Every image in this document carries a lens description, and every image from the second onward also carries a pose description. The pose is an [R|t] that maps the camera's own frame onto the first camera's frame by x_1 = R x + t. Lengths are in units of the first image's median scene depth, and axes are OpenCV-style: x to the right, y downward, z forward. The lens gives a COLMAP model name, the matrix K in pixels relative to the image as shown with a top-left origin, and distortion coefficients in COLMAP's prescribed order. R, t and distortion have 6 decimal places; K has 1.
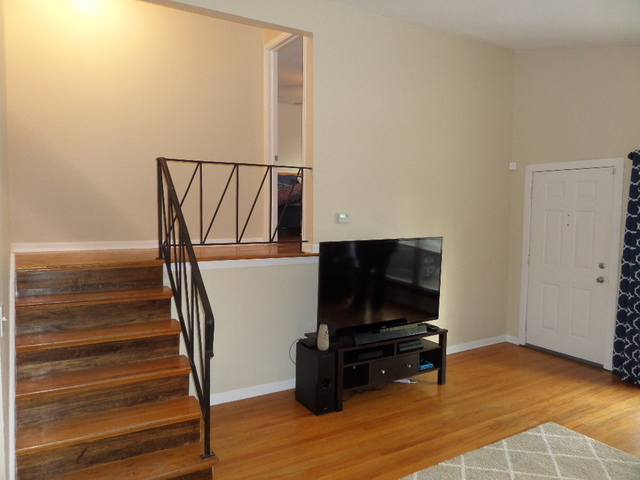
lens RADIAL K [[470.4, 0, 317.6], [0, 470.4, 241.2], [0, 0, 1]] dist [-0.006101, 0.000249]
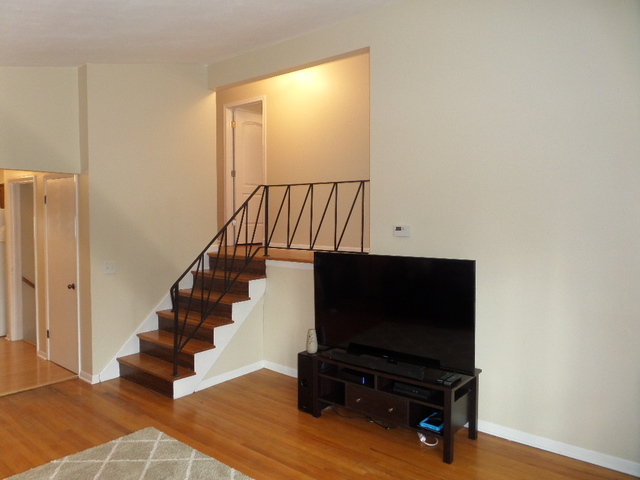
lens RADIAL K [[470.4, 0, 318.4], [0, 470.4, 241.6], [0, 0, 1]] dist [-0.006101, 0.000249]
pose [[0.329245, 0.031428, -0.943722, 1.003201], [-0.072402, 0.997344, 0.007954, -0.026941], [0.941465, 0.065708, 0.330645, 0.645501]]
